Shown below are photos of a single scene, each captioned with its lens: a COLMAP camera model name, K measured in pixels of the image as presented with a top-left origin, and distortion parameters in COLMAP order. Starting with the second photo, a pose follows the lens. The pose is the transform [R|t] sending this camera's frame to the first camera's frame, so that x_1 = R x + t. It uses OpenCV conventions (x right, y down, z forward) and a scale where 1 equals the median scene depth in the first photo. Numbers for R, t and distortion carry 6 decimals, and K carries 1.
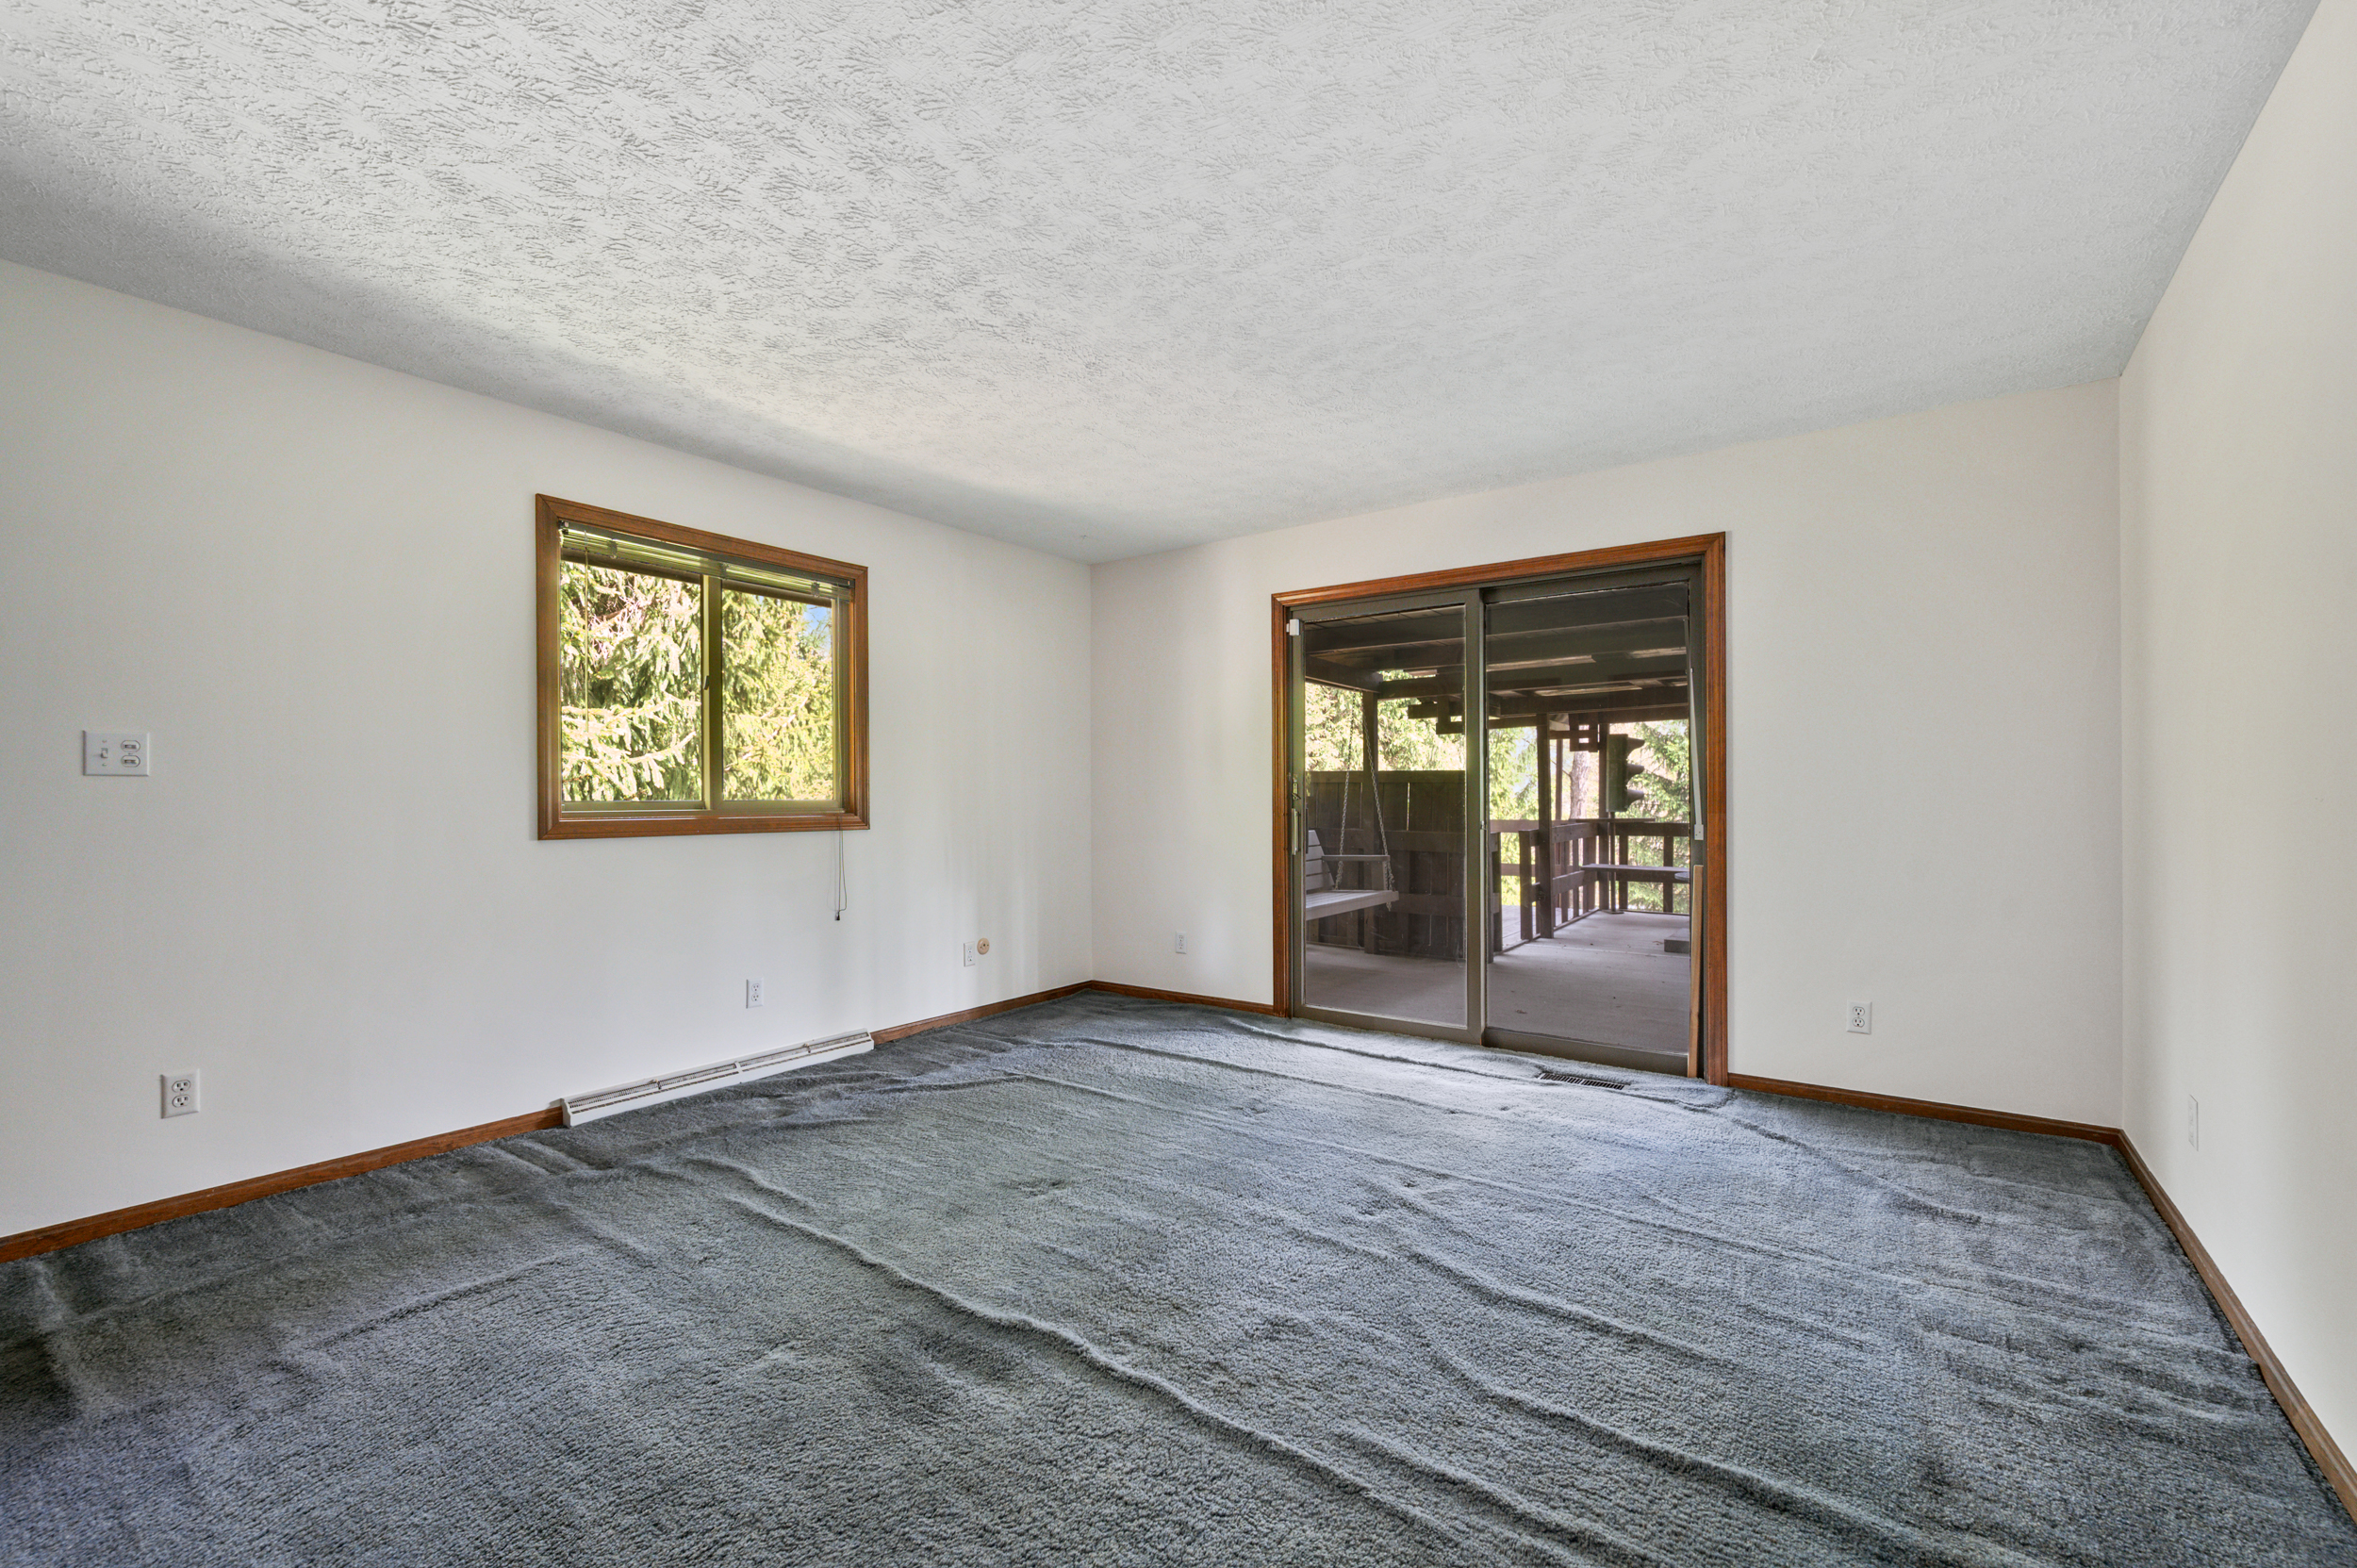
lens RADIAL K [[979.5, 0, 1185.0], [0, 979.5, 789.6], [0, 0, 1]] dist [-0.000300, -0.000002]
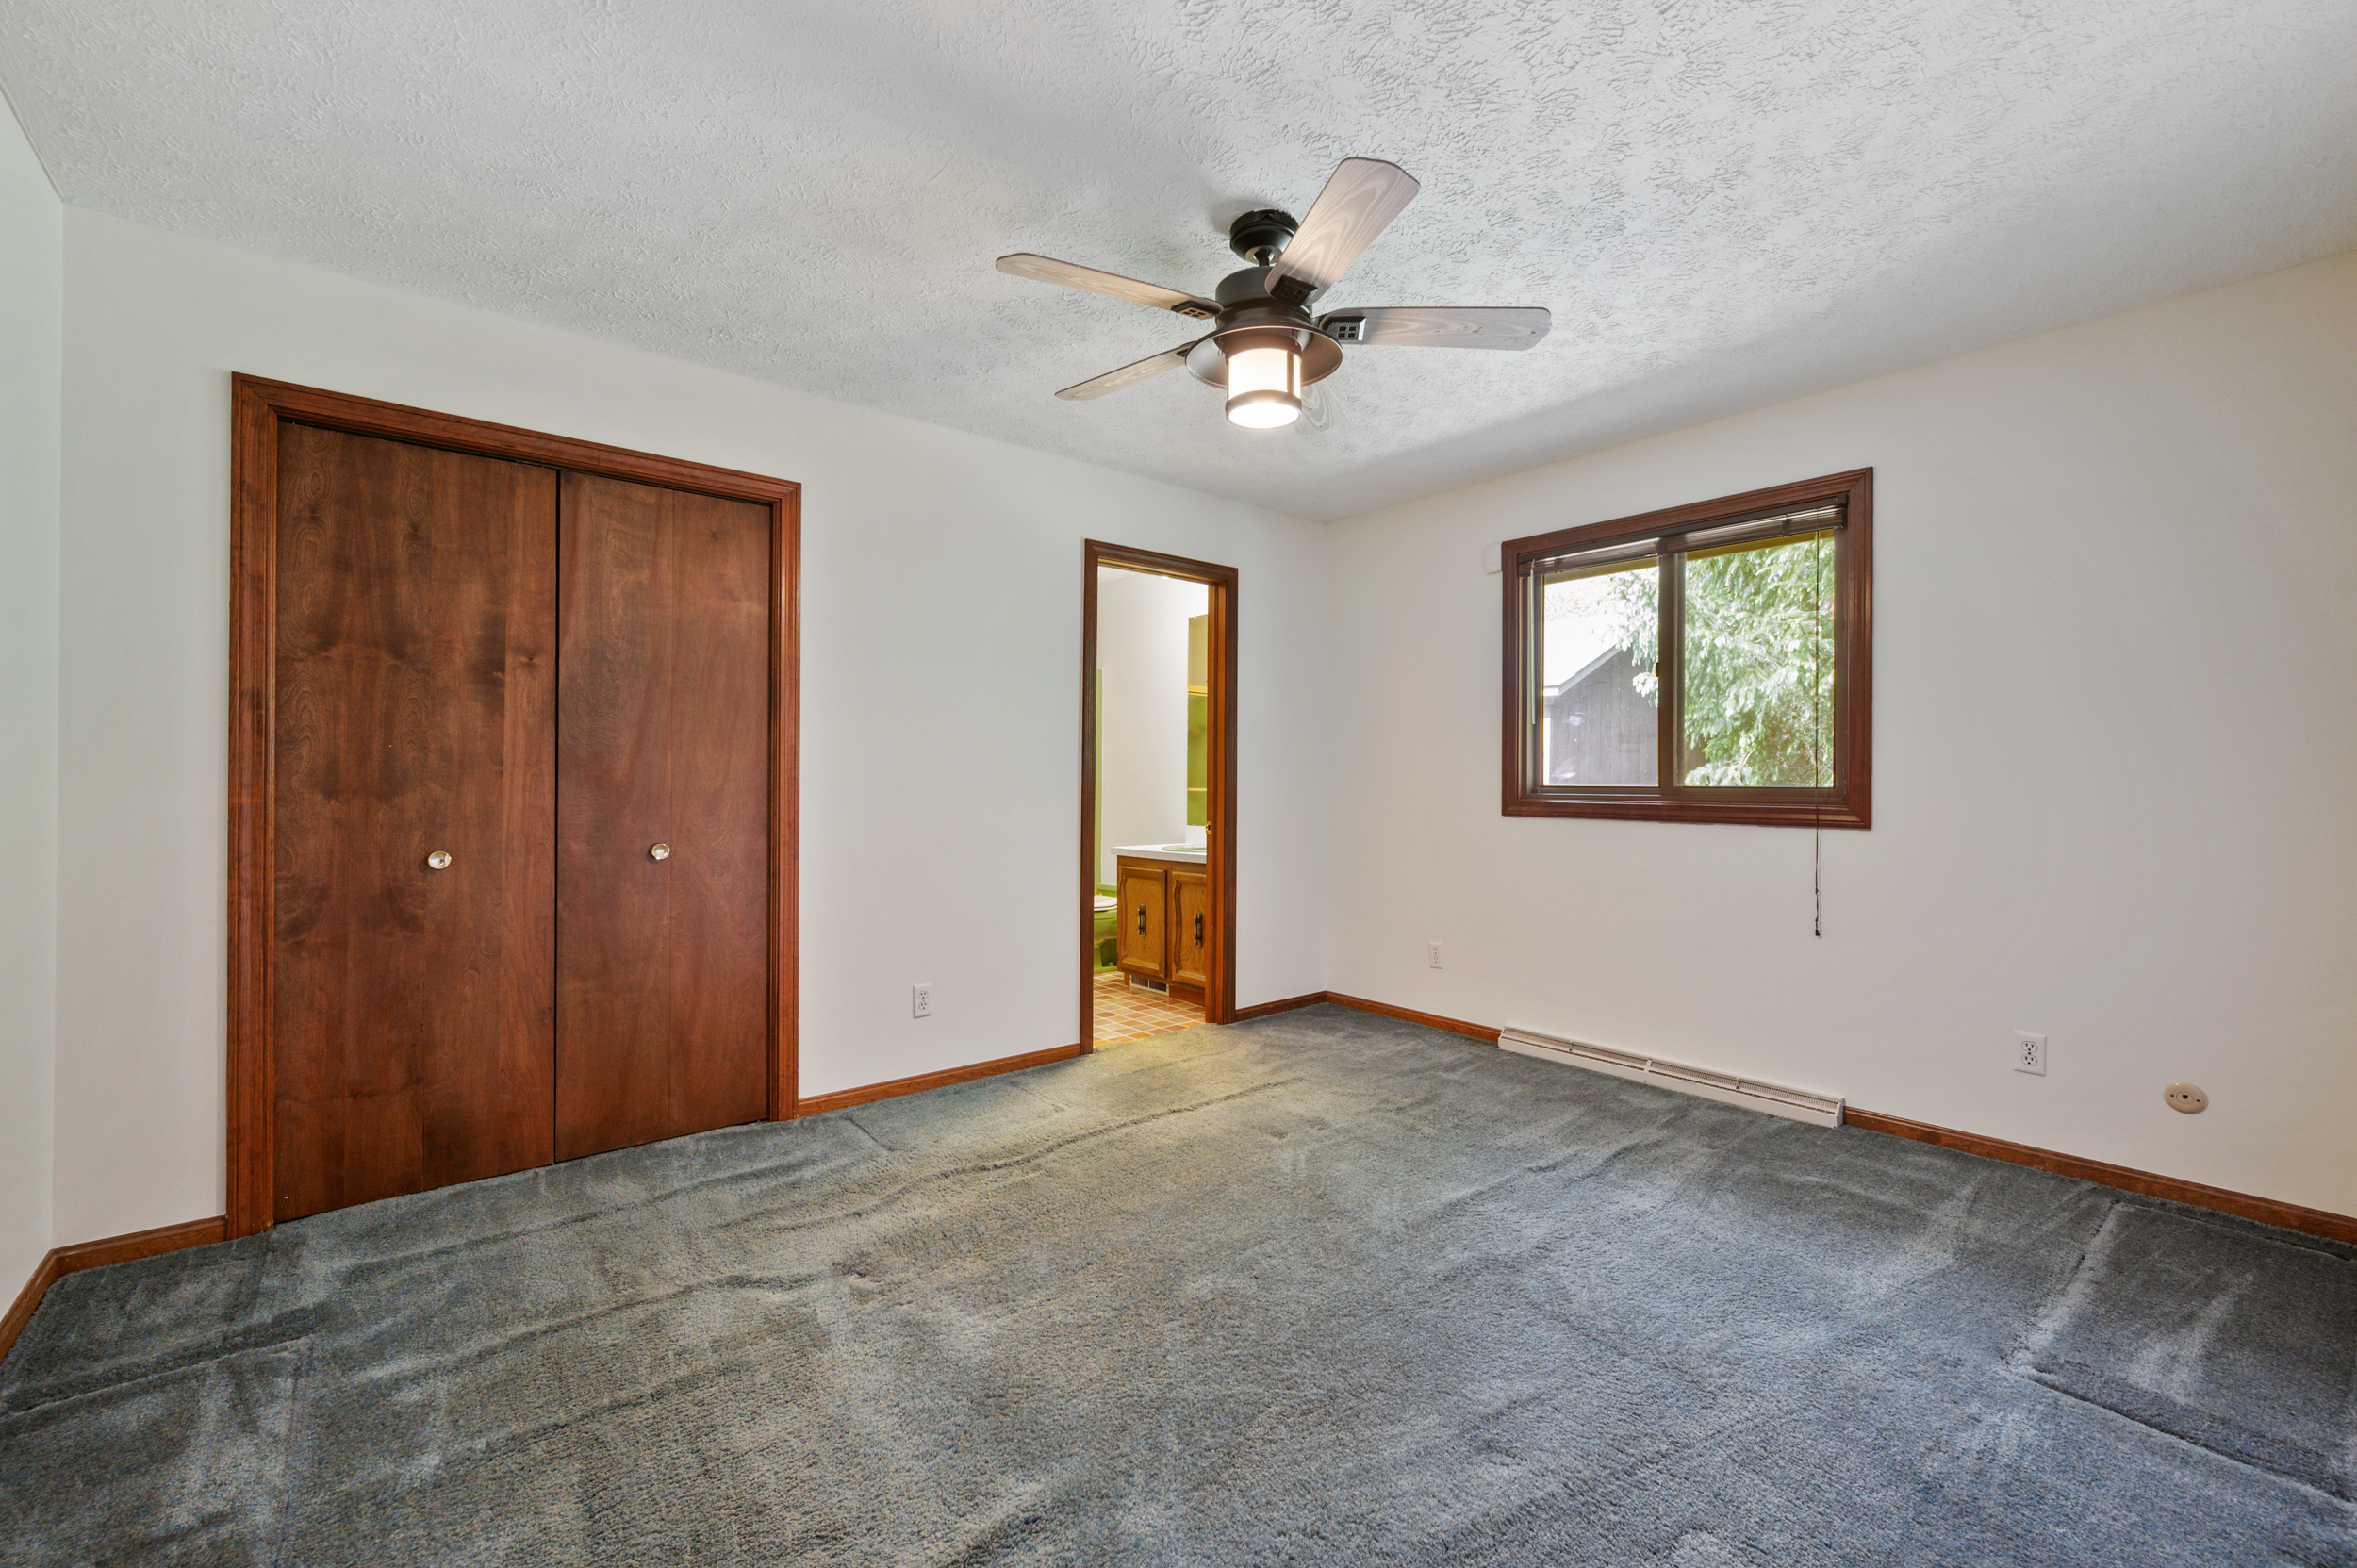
lens RADIAL K [[979.5, 0, 1174.0], [0, 979.5, 785.8], [0, 0, 1]] dist [-0.000300, -0.000002]
pose [[-0.246450, 0.006955, -0.969130, 0.535330], [0.001523, 0.999976, 0.006789, 0.003348], [0.969154, 0.000197, -0.246455, 0.722946]]
